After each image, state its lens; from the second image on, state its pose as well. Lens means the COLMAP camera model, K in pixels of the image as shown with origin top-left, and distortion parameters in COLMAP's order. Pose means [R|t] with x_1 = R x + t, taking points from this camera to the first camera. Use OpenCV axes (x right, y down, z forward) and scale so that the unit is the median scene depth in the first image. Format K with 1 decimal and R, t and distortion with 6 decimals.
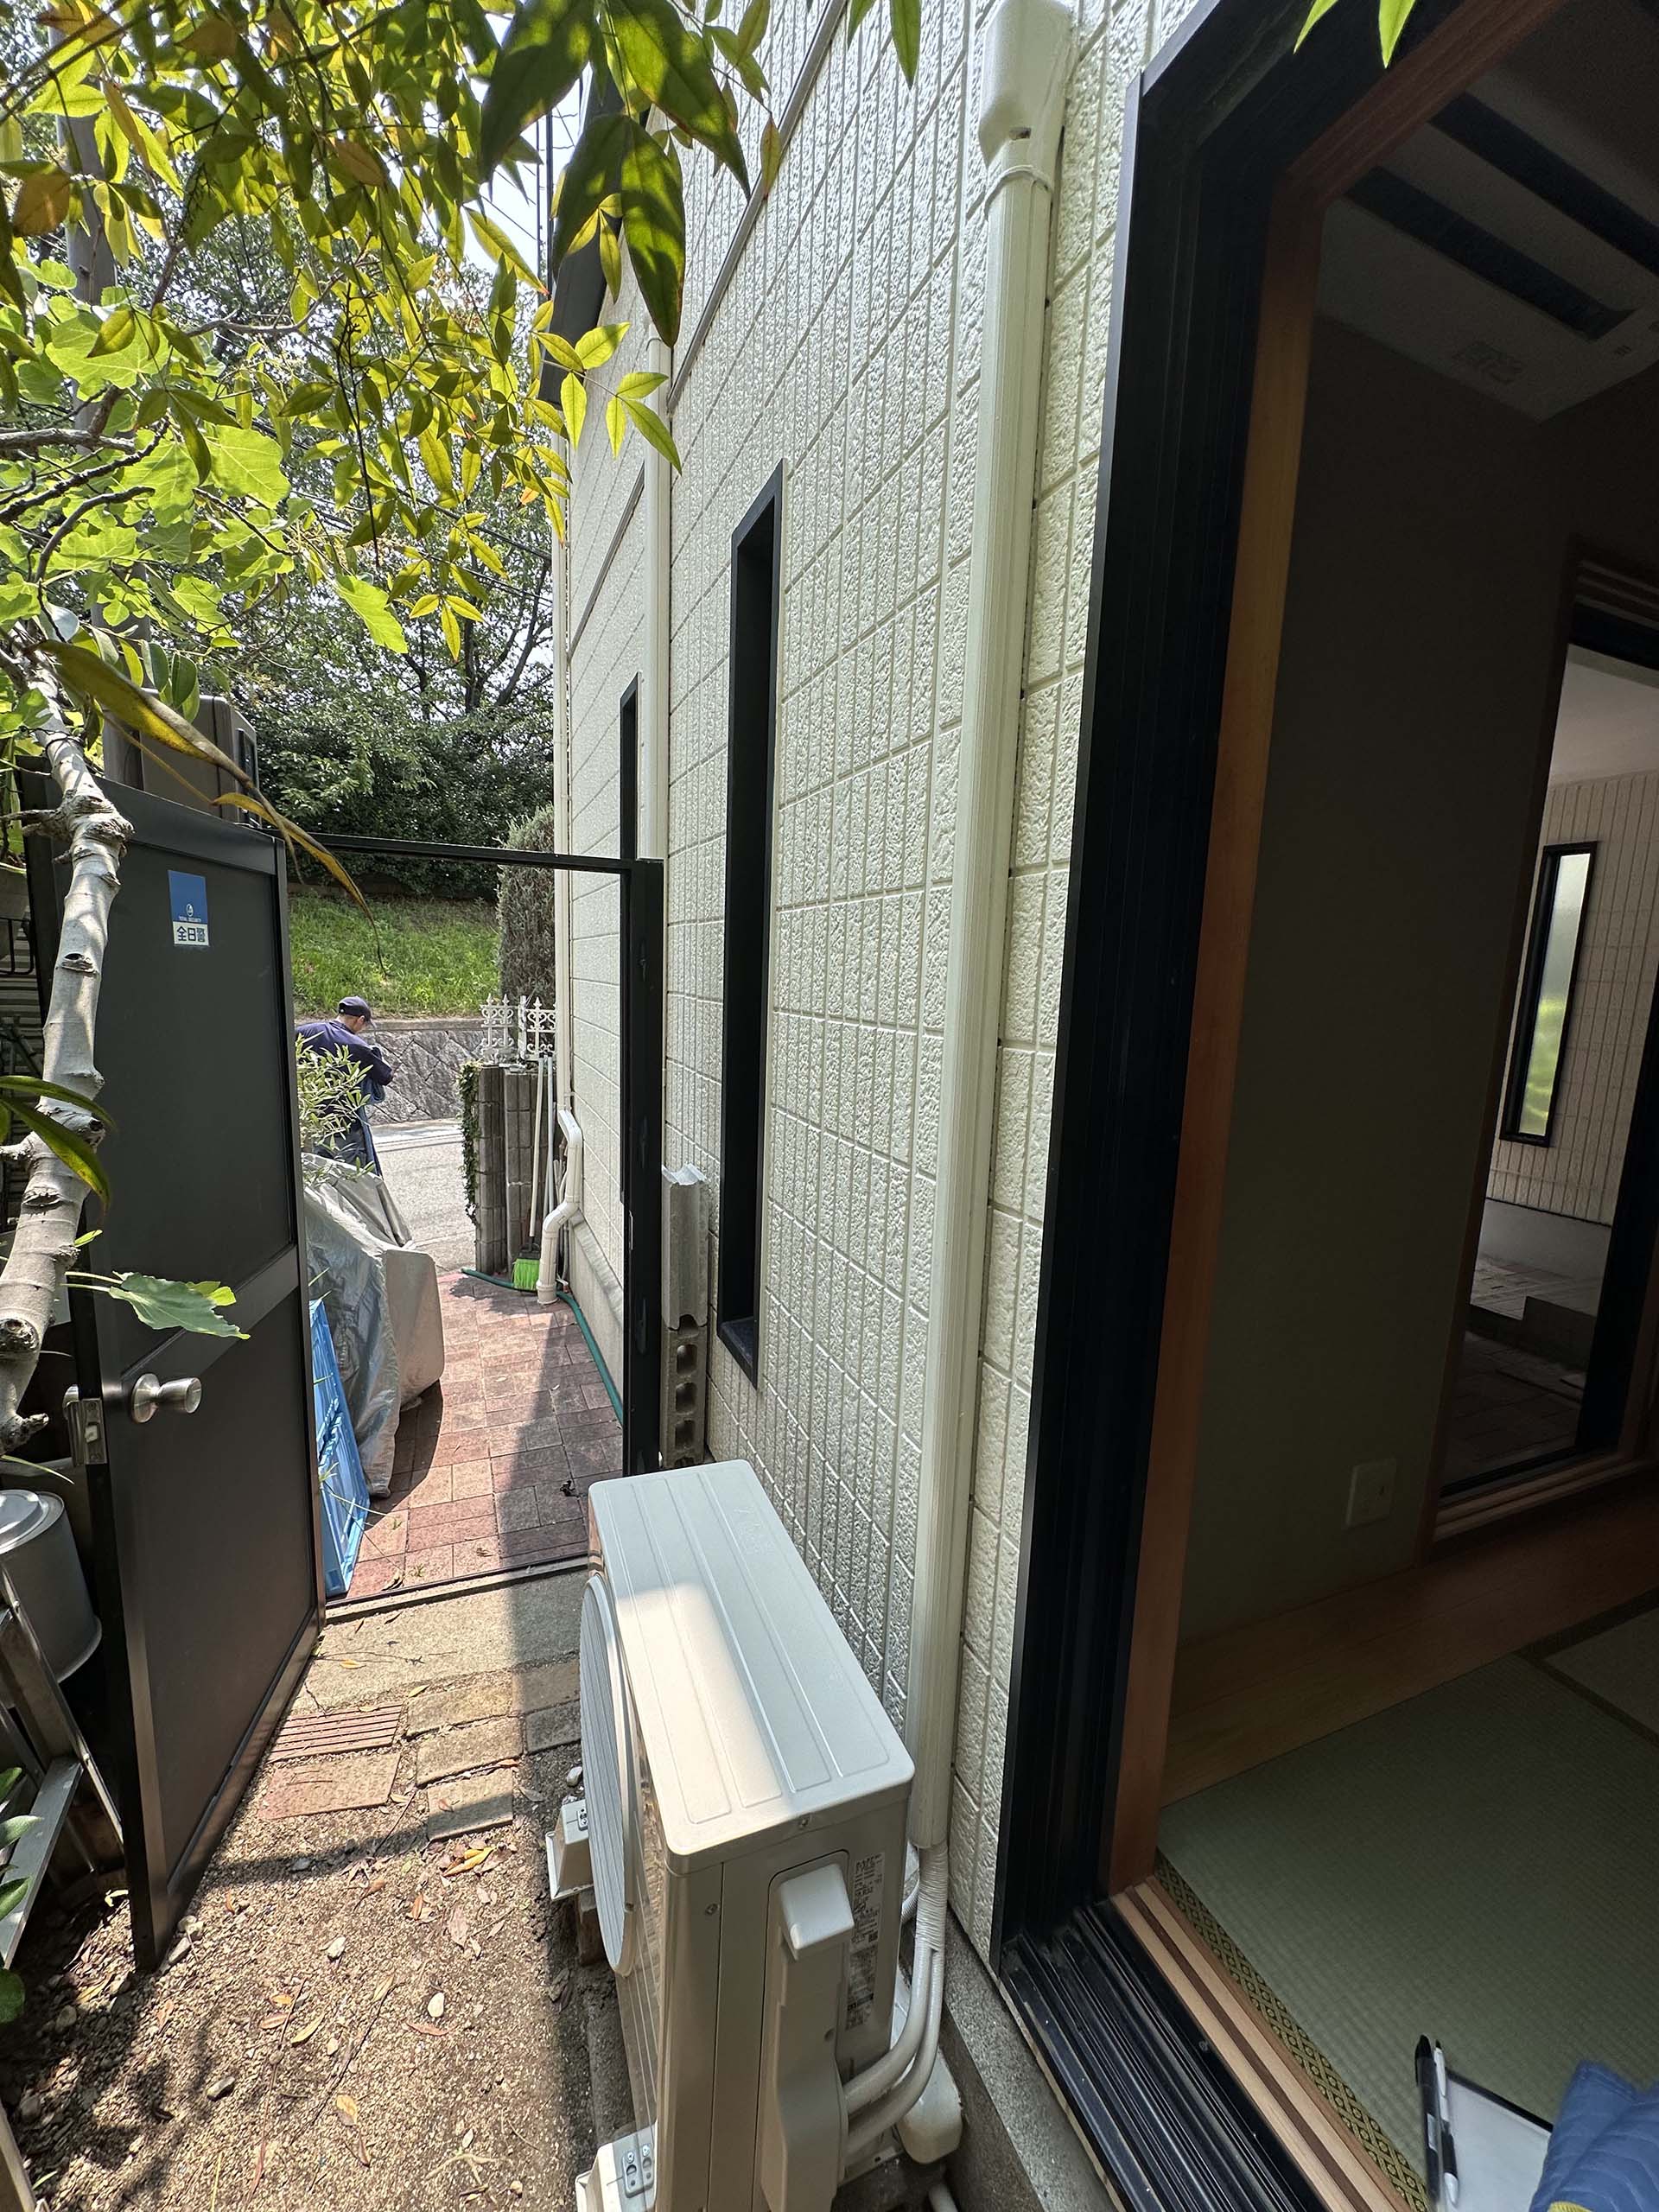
lens RADIAL K [[891.7, 0, 819.0], [0, 891.7, 1091.2], [0, 0, 1]] dist [-0.014067, 0.002039]
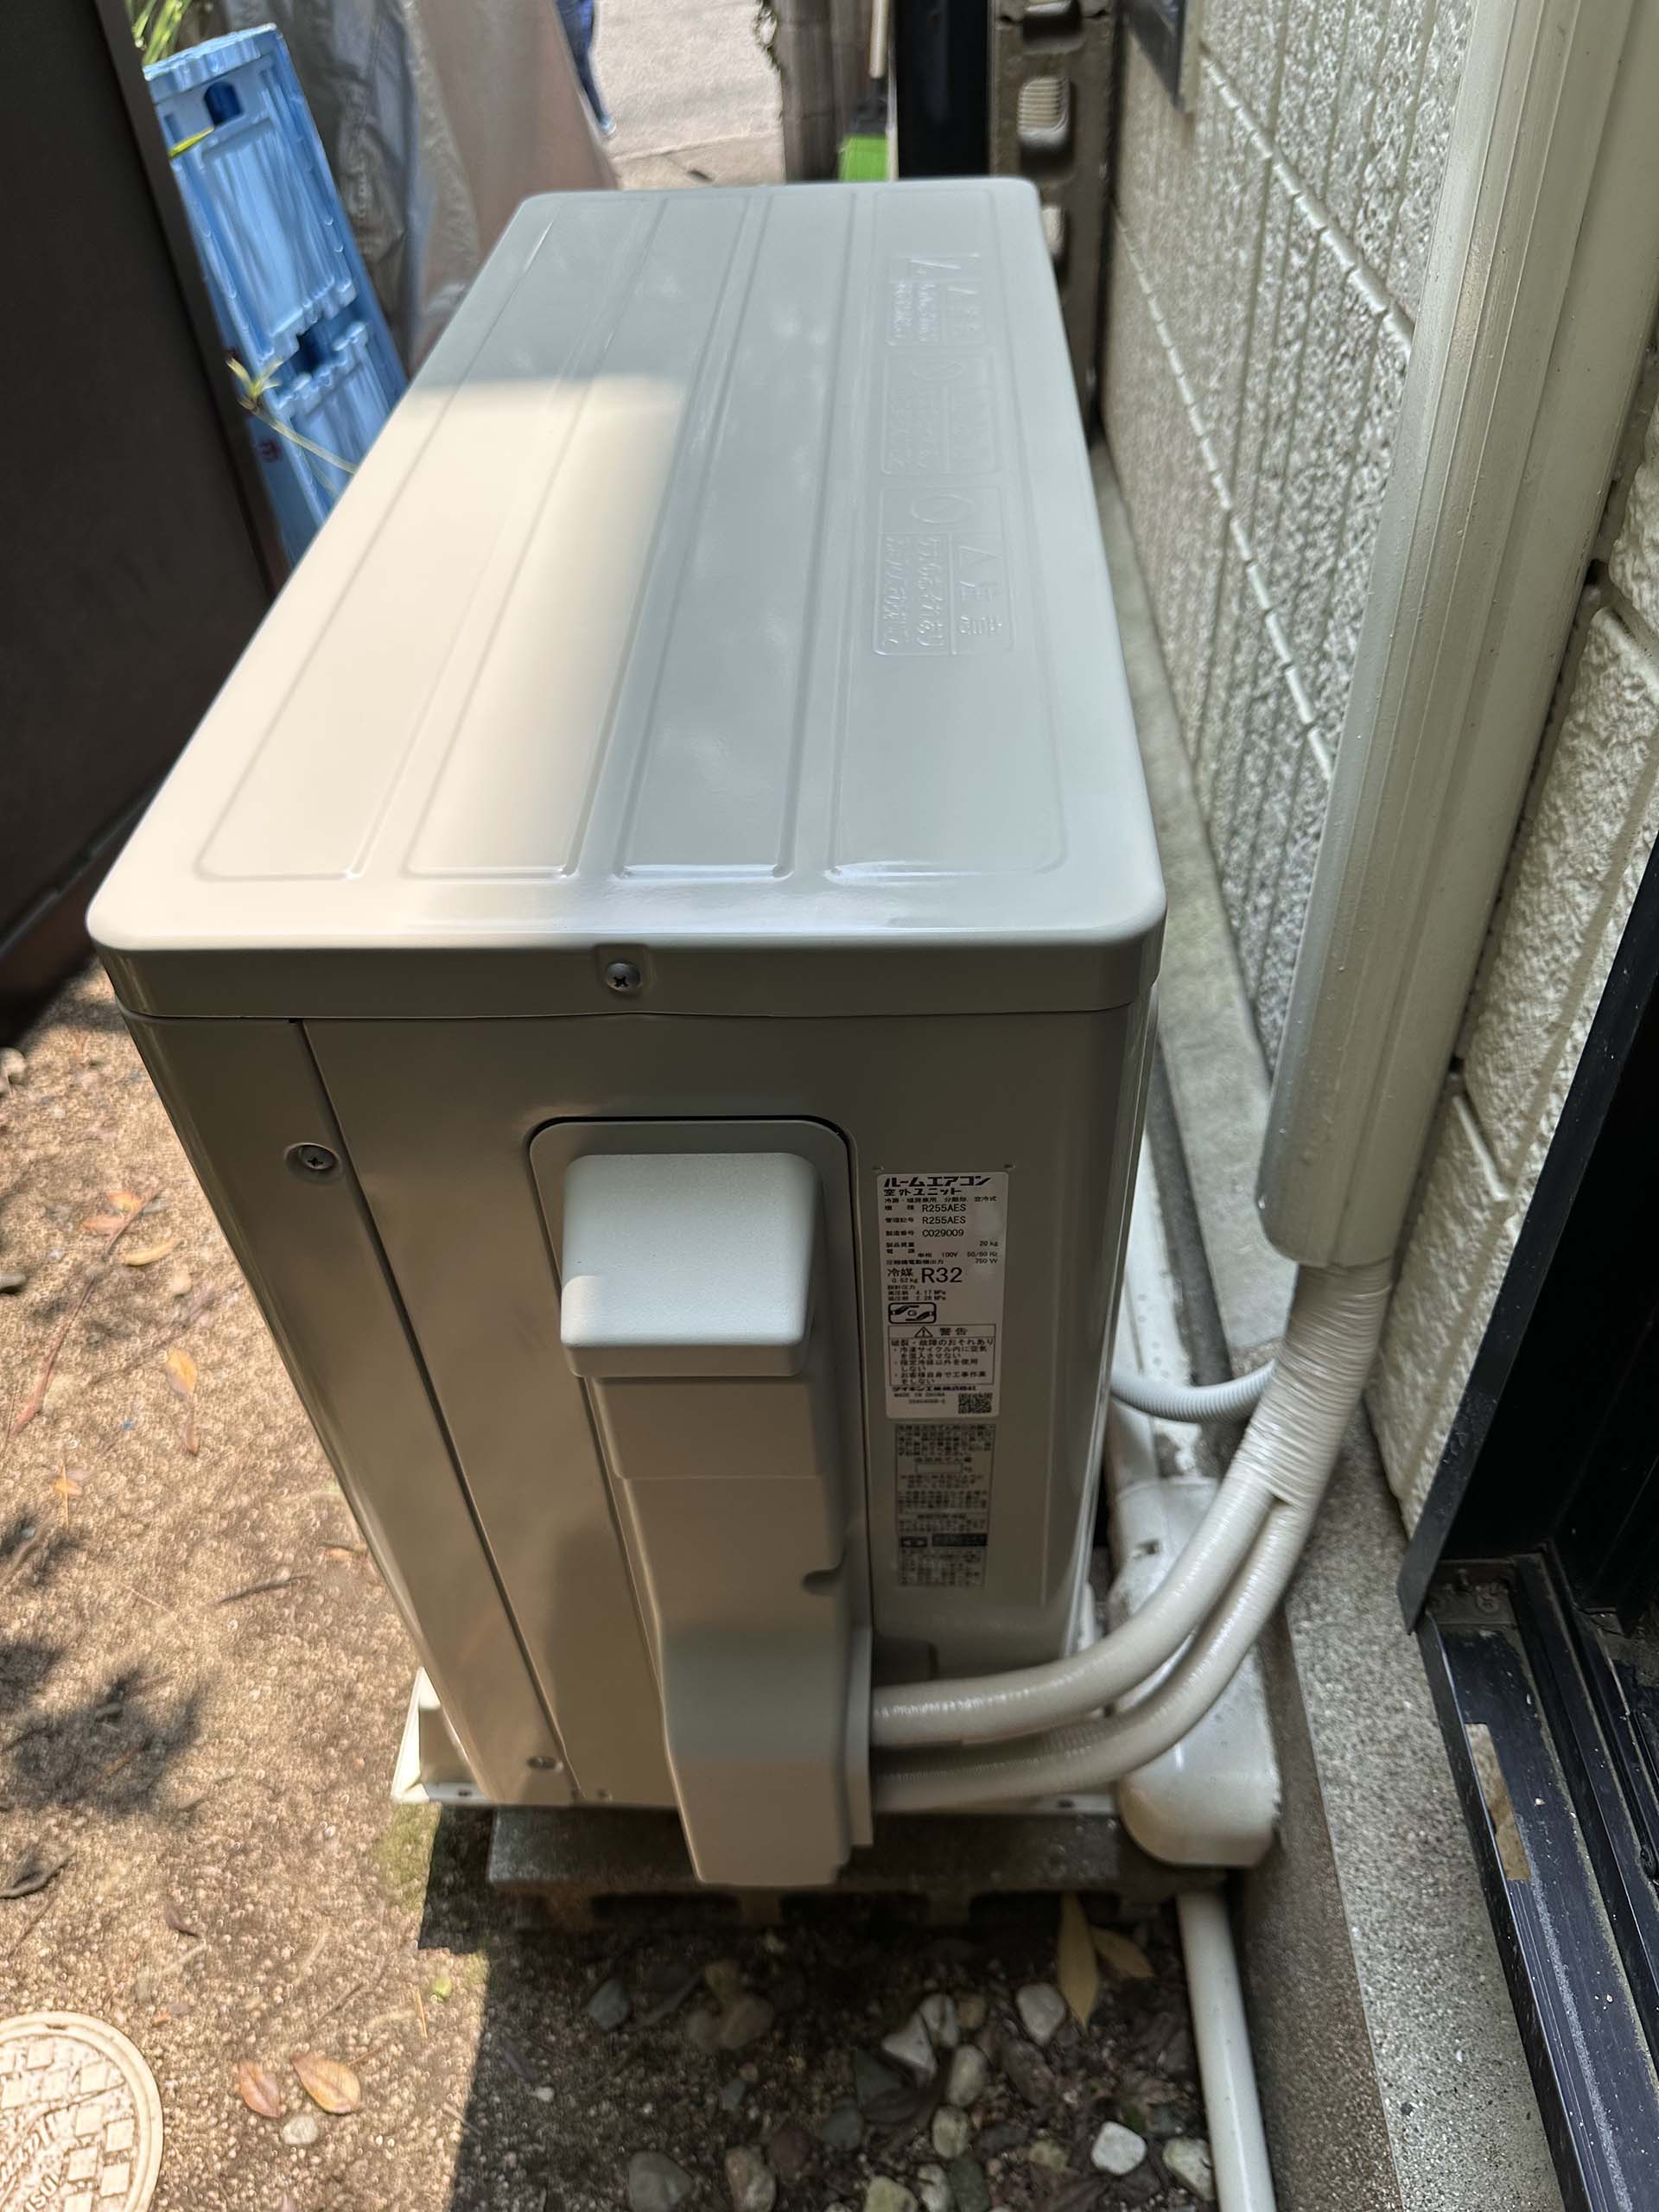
lens RADIAL K [[1591.5, 0, 815.8], [0, 1591.5, 1108.3], [0, 0, 1]] dist [-0.023226, -0.009385]
pose [[0.901468, 0.219088, -0.373304, 0.147794], [0.034707, 0.823078, 0.566866, 0.444549], [0.431452, -0.523968, 0.734375, 0.494667]]
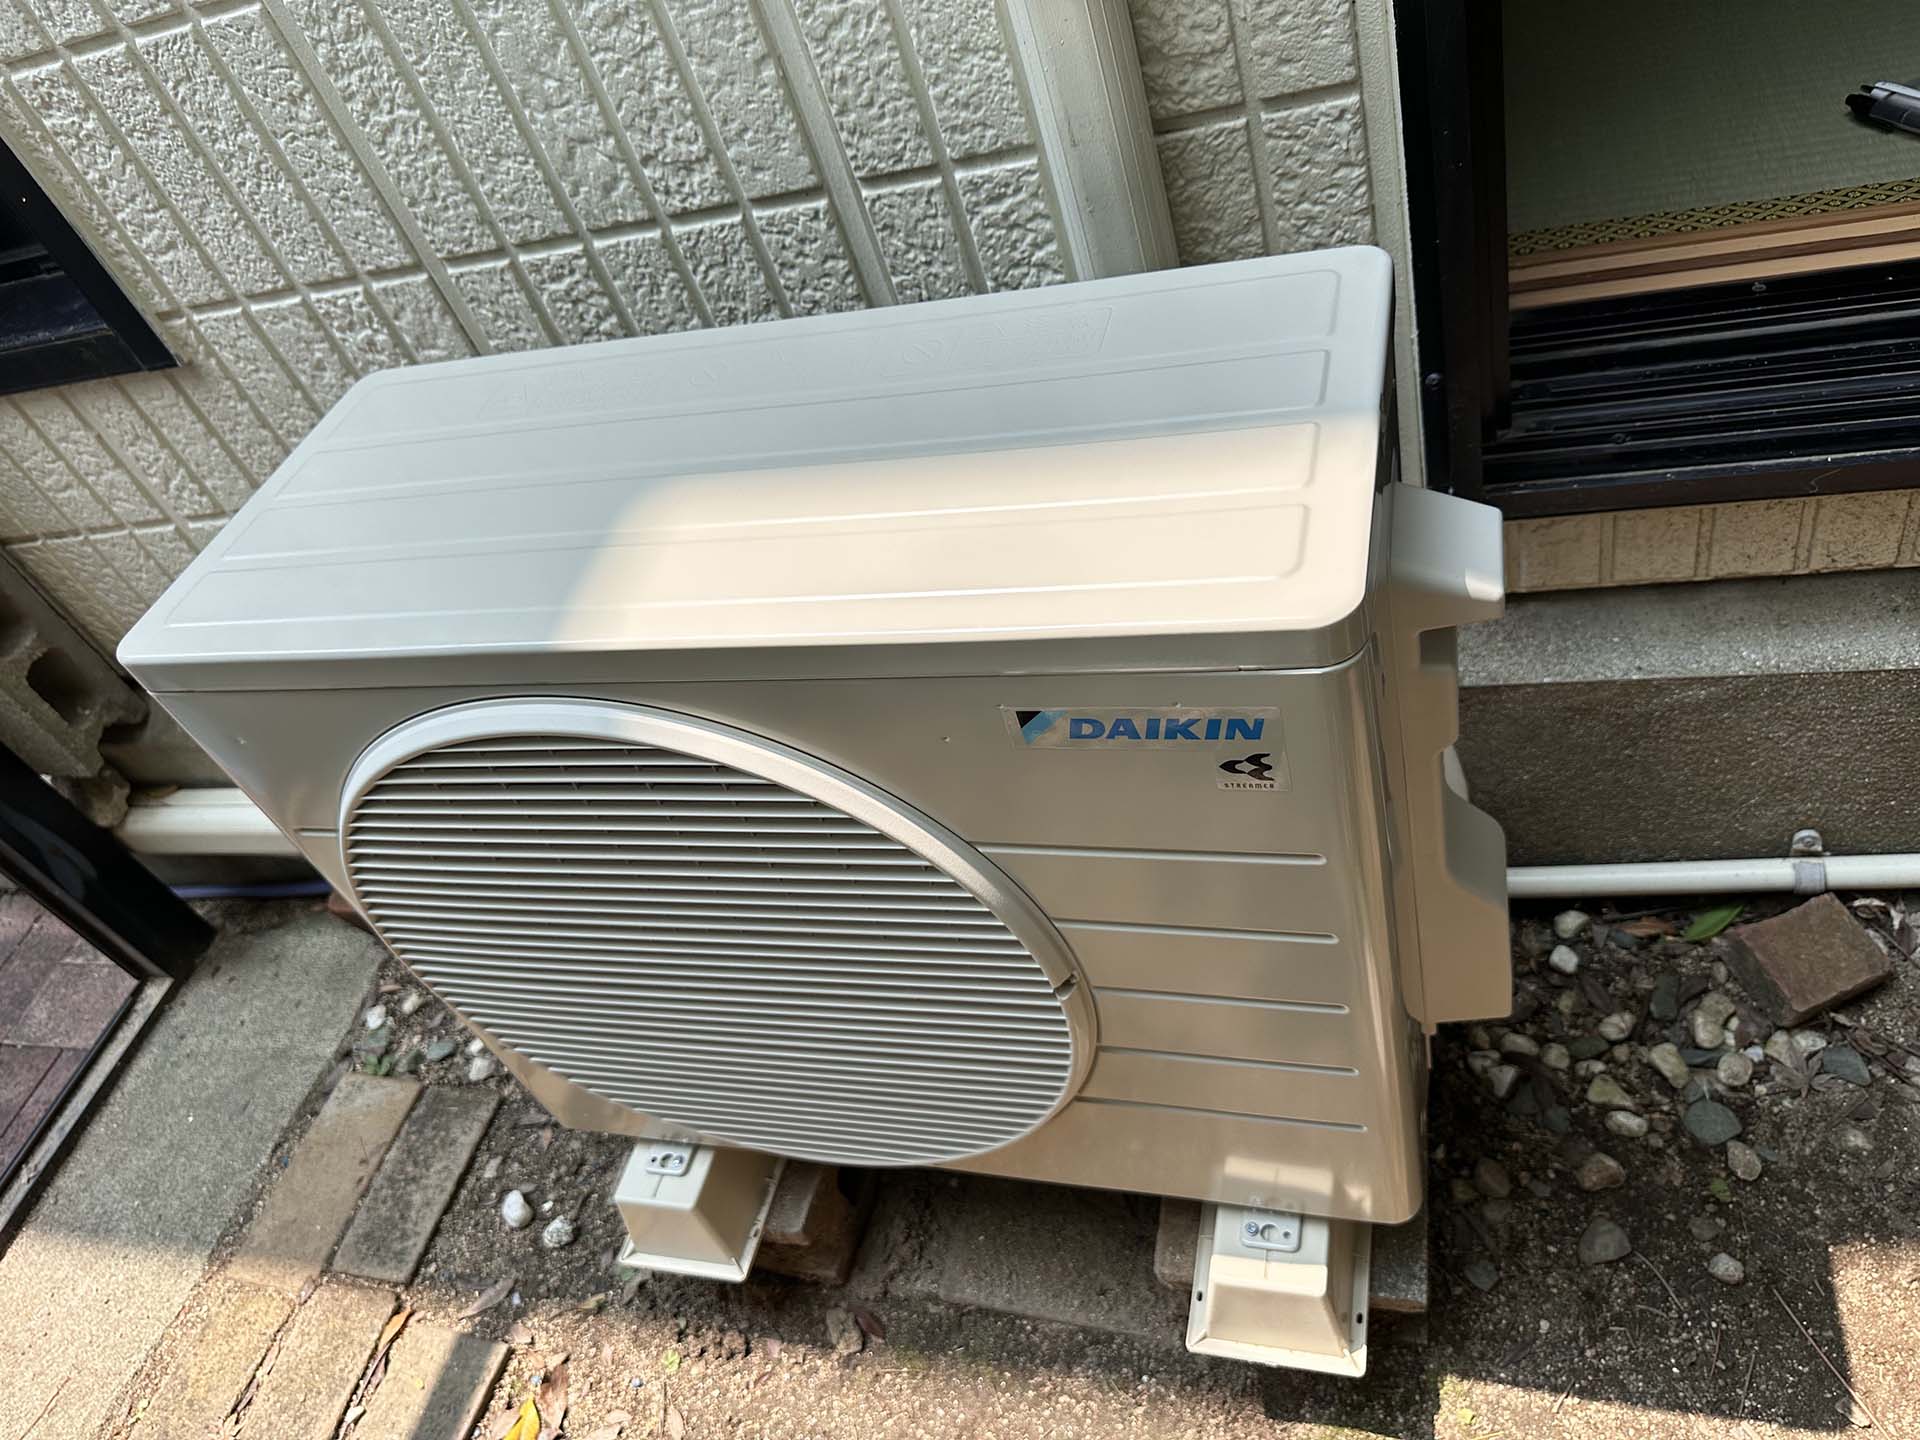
lens RADIAL K [[1381.5, 0, 949.4], [0, 1381.5, 714.9], [0, 0, 1]] dist [-0.023226, -0.009385]
pose [[0.562554, -0.715130, 0.414877, -0.398582], [0.419122, 0.679227, 0.602484, 0.298688], [-0.712650, -0.165046, 0.681828, 0.480385]]
